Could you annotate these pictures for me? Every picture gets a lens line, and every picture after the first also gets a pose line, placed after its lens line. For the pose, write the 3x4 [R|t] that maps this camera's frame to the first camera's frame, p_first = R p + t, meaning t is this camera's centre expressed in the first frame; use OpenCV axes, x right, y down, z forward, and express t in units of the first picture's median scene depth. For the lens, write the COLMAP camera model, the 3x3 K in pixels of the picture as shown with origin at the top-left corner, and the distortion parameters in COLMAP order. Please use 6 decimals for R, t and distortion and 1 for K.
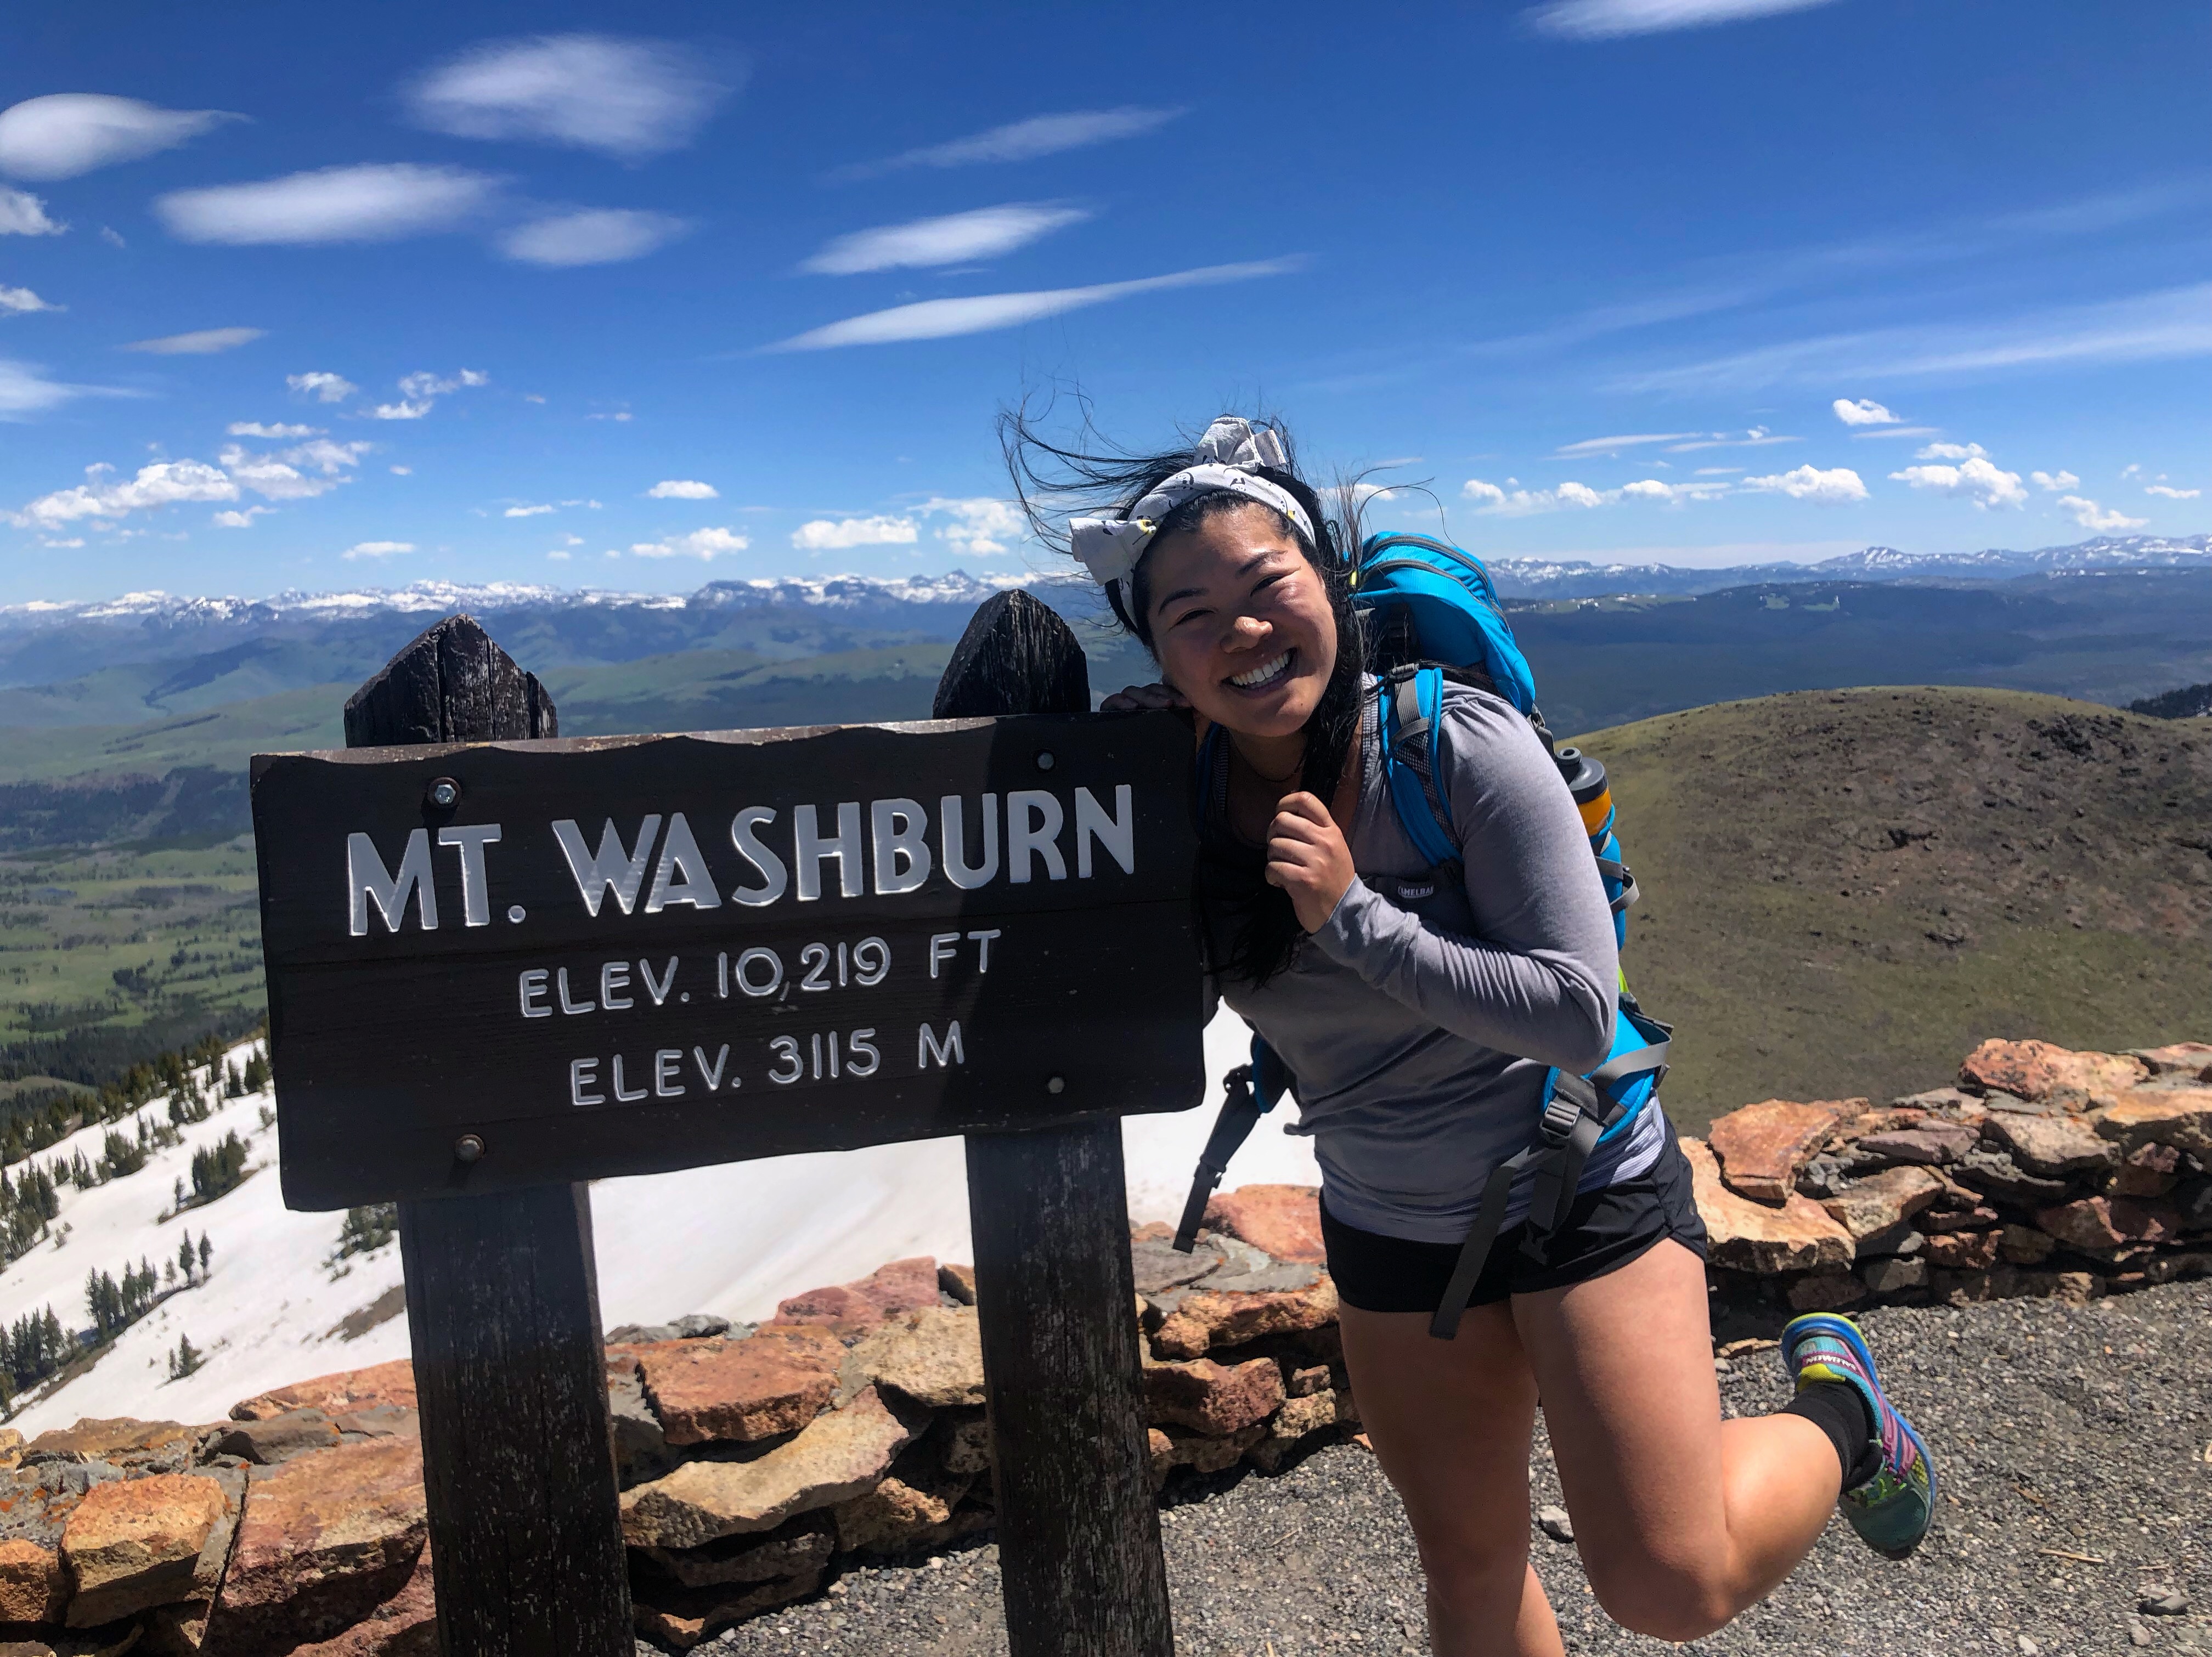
lens RADIAL K [[1968.7, 0, 1104.7], [0, 1968.7, 818.8], [0, 0, 1]] dist [-0.016943, 0.004645]
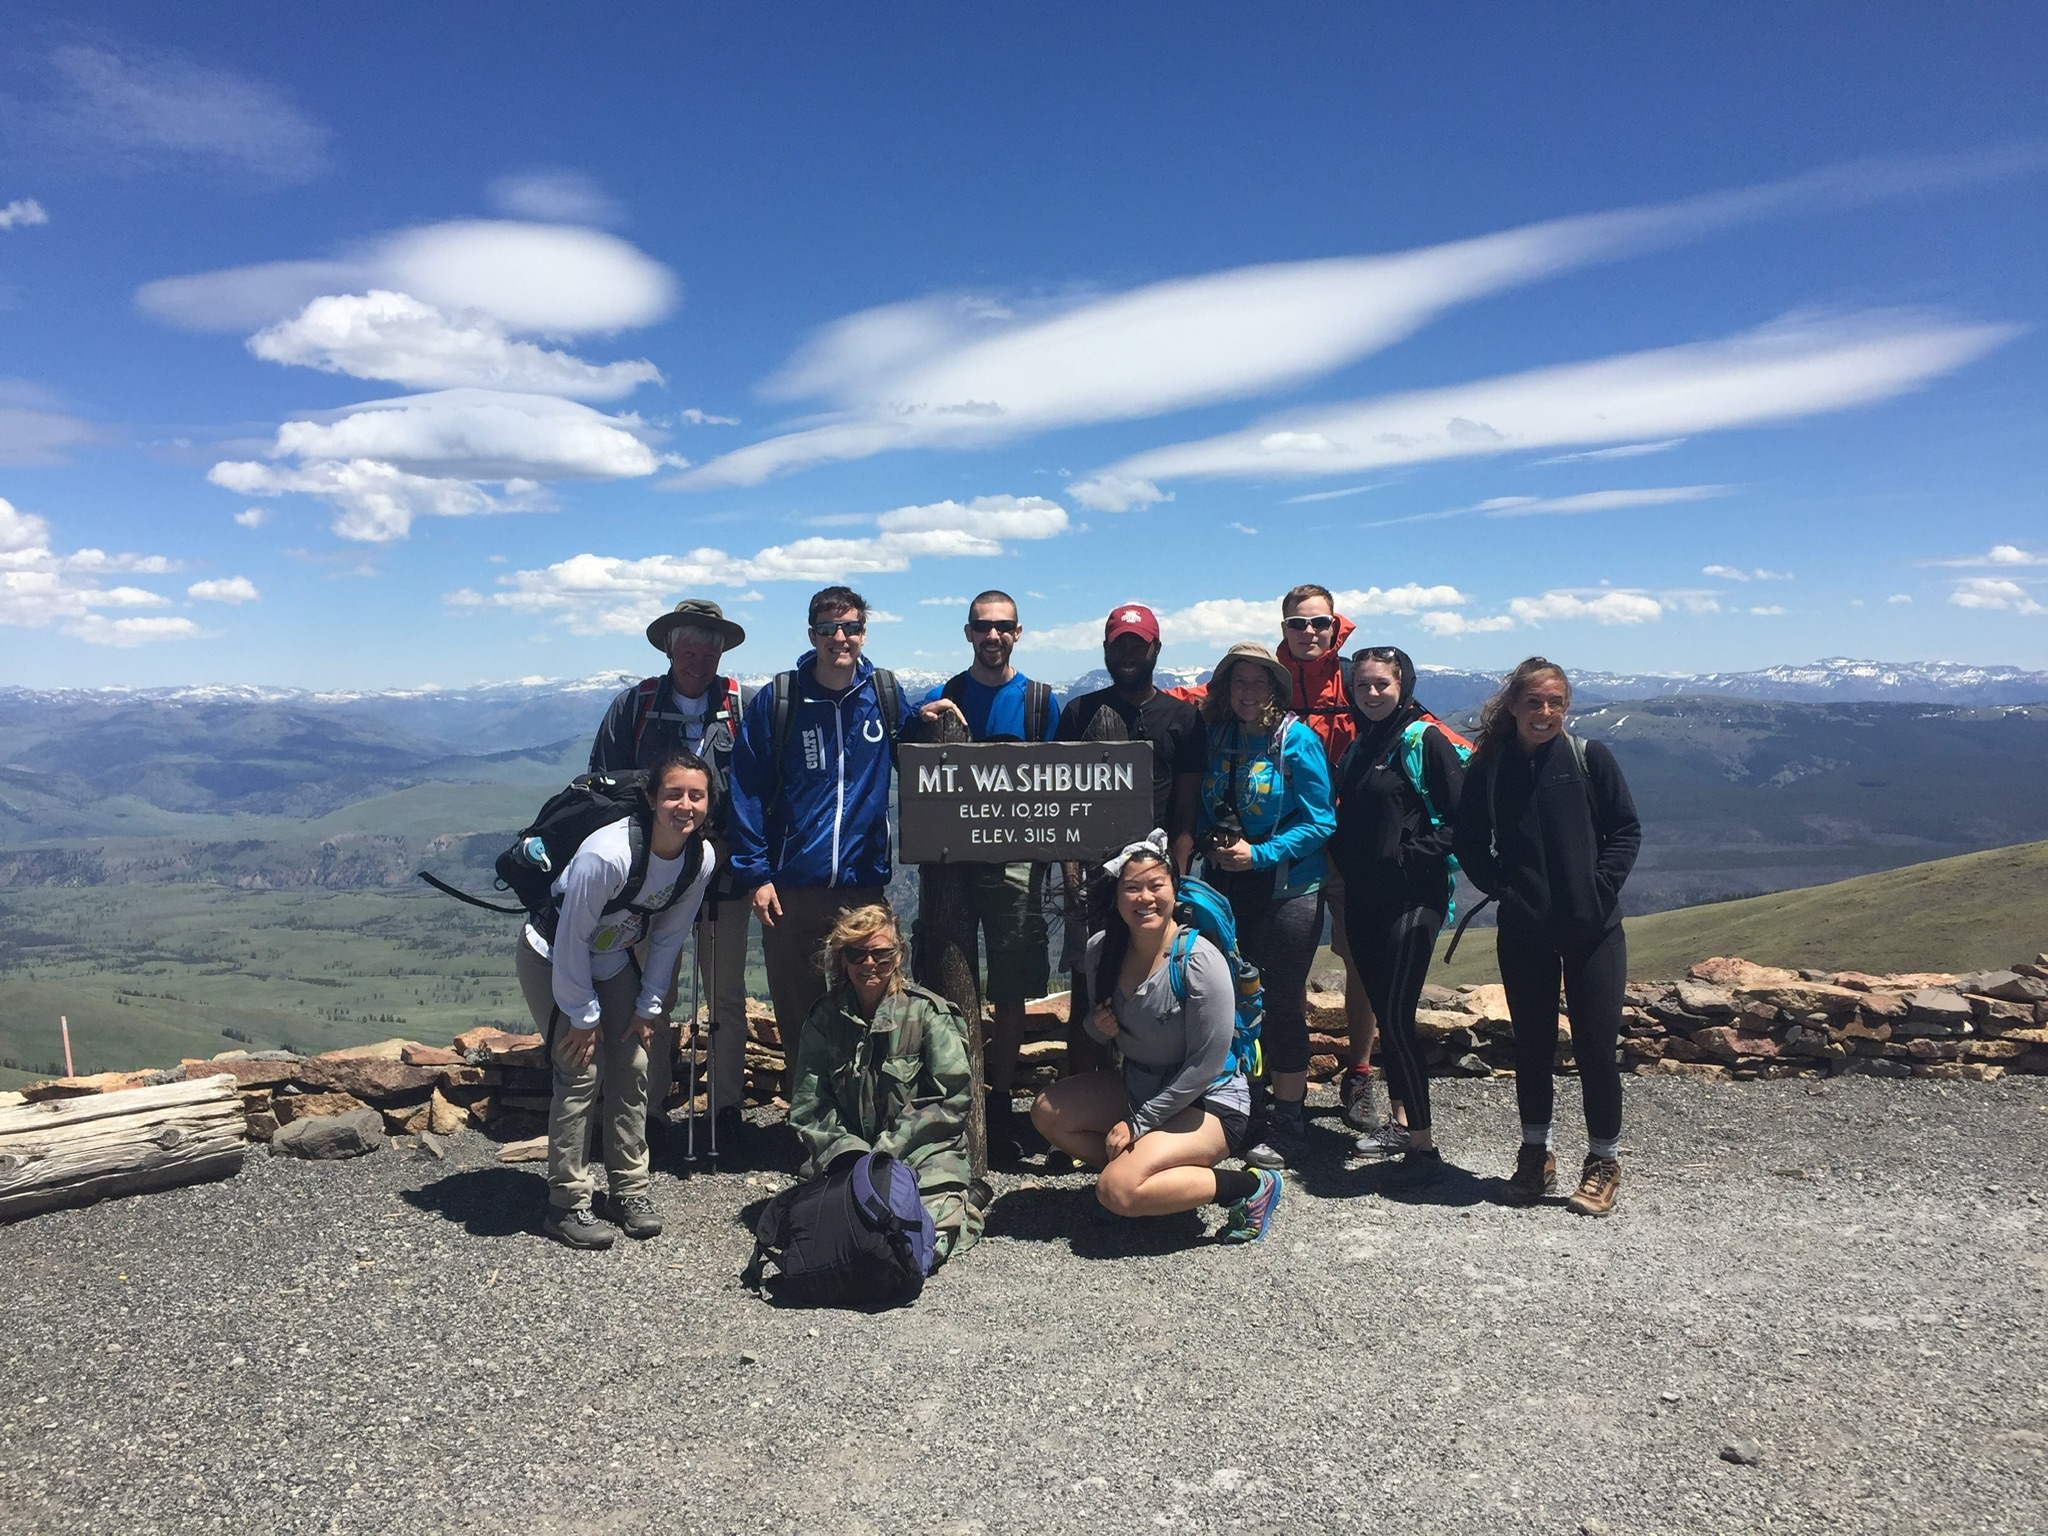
lens RADIAL K [[1923.5, 0, 1024.5], [0, 1923.5, 766.9], [0, 0, 1]] dist [0.005057, 0.001978]
pose [[0.972238, 0.030319, -0.232023, 0.637397], [-0.046793, 0.996733, -0.065832, 0.226750], [0.229269, 0.074861, 0.970480, -2.413960]]
